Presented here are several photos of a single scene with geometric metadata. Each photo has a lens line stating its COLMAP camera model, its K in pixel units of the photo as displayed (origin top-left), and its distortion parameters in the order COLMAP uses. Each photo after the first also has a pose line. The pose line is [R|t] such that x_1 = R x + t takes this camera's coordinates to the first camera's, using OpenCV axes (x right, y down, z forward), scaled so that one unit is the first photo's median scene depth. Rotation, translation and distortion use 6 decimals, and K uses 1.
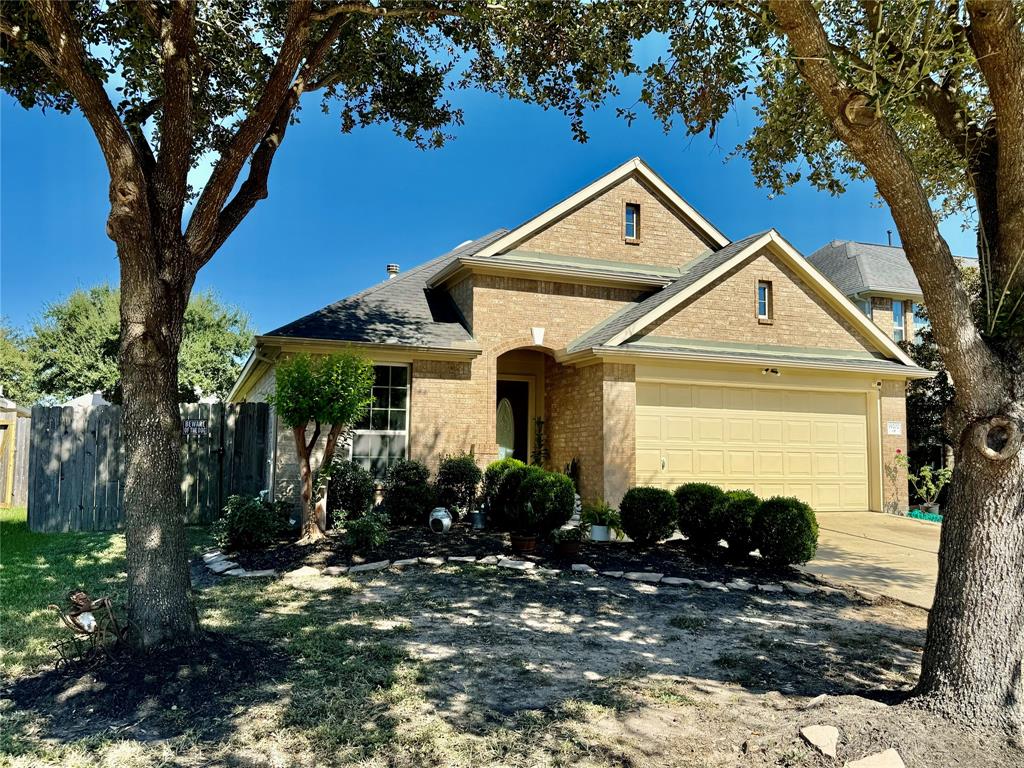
lens RADIAL K [[787.7, 0, 512.0], [0, 787.7, 384.0], [0, 0, 1]] dist [0.002449, 0.000339]
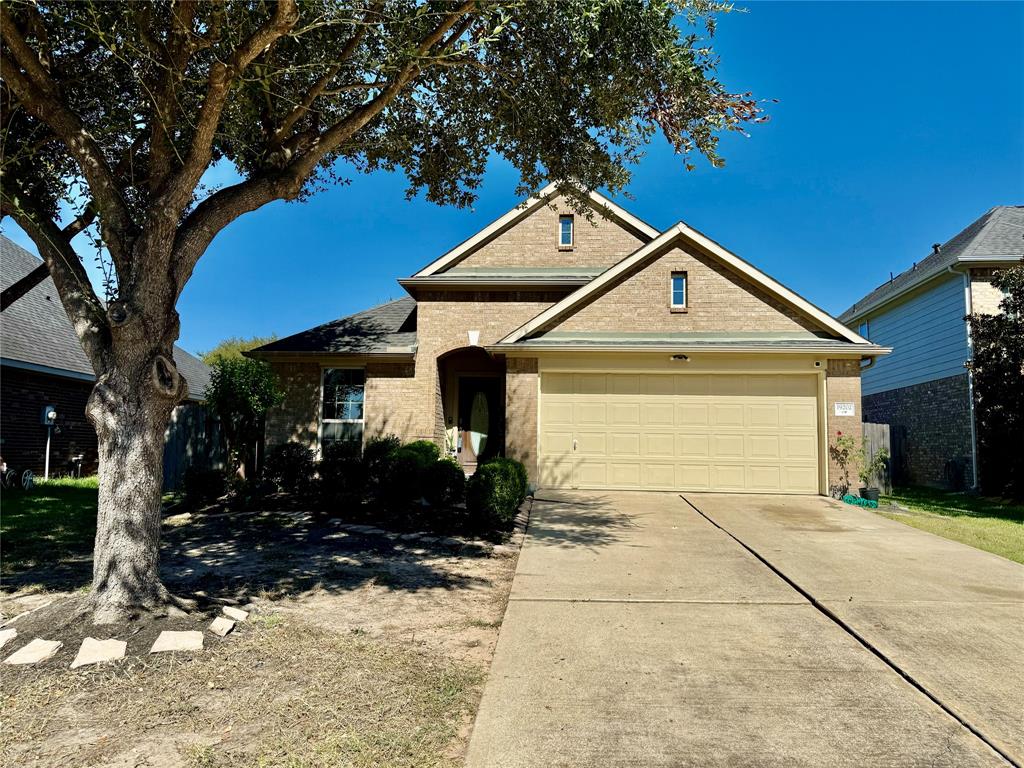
lens RADIAL K [[700.1, 0, 512.0], [0, 700.1, 384.0], [0, 0, 1]] dist [0.008908, -0.001290]
pose [[0.912615, -0.036485, -0.407189, 0.514400], [0.036416, 0.999305, -0.007924, 0.018984], [0.407195, -0.007597, 0.913309, 0.057602]]
